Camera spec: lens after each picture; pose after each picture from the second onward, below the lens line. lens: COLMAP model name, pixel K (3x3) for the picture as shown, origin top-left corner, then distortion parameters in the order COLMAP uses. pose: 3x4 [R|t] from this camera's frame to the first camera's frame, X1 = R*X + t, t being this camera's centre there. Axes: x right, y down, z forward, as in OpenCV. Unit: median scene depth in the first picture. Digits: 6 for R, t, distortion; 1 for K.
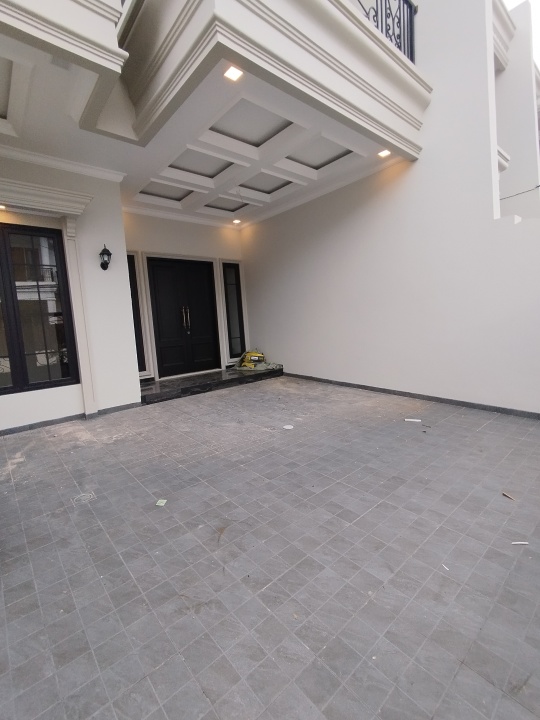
lens RADIAL K [[331.4, 0, 270.9], [0, 331.4, 355.2], [0, 0, 1]] dist [0.005737, 0.000945]
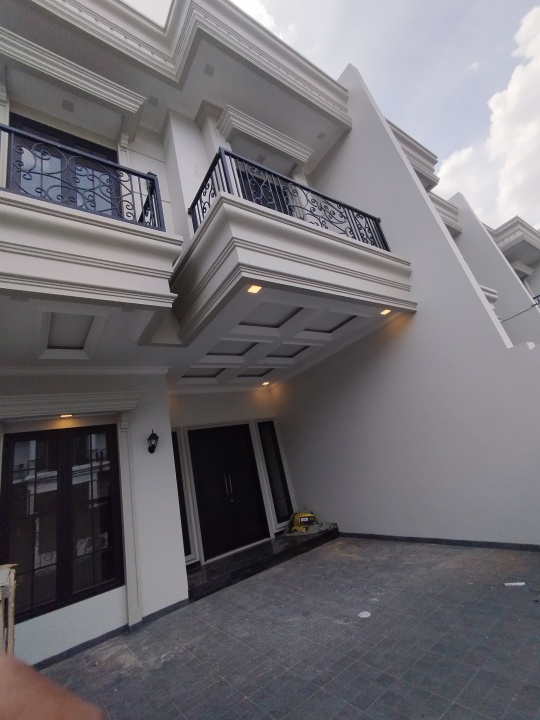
lens RADIAL K [[331.4, 0, 270.9], [0, 331.4, 355.2], [0, 0, 1]] dist [0.005737, 0.000945]
pose [[0.982785, -0.176431, -0.054820, -0.015774], [0.137830, 0.897758, -0.418371, -0.044324], [0.123029, 0.403613, 0.906620, -0.040357]]
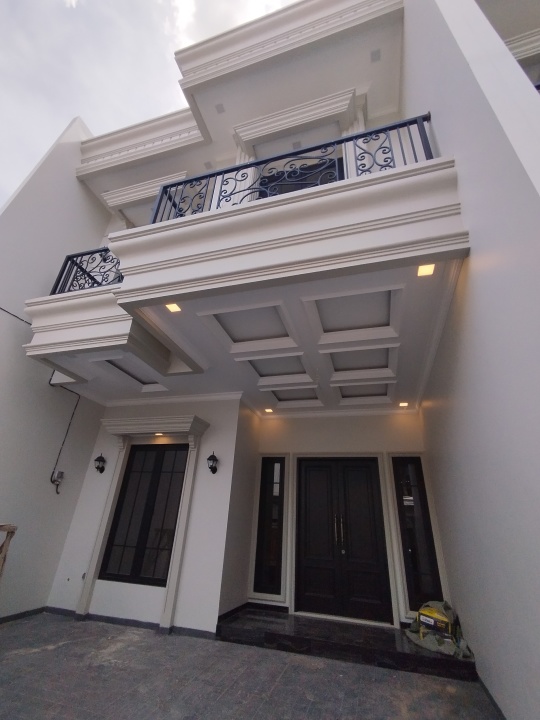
lens RADIAL K [[331.4, 0, 270.9], [0, 331.4, 355.2], [0, 0, 1]] dist [0.005737, 0.000945]
pose [[0.525045, -0.314099, -0.790993, 0.651531], [-0.172695, 0.870751, -0.460402, -0.124584], [0.833369, 0.378332, 0.402941, 0.570290]]
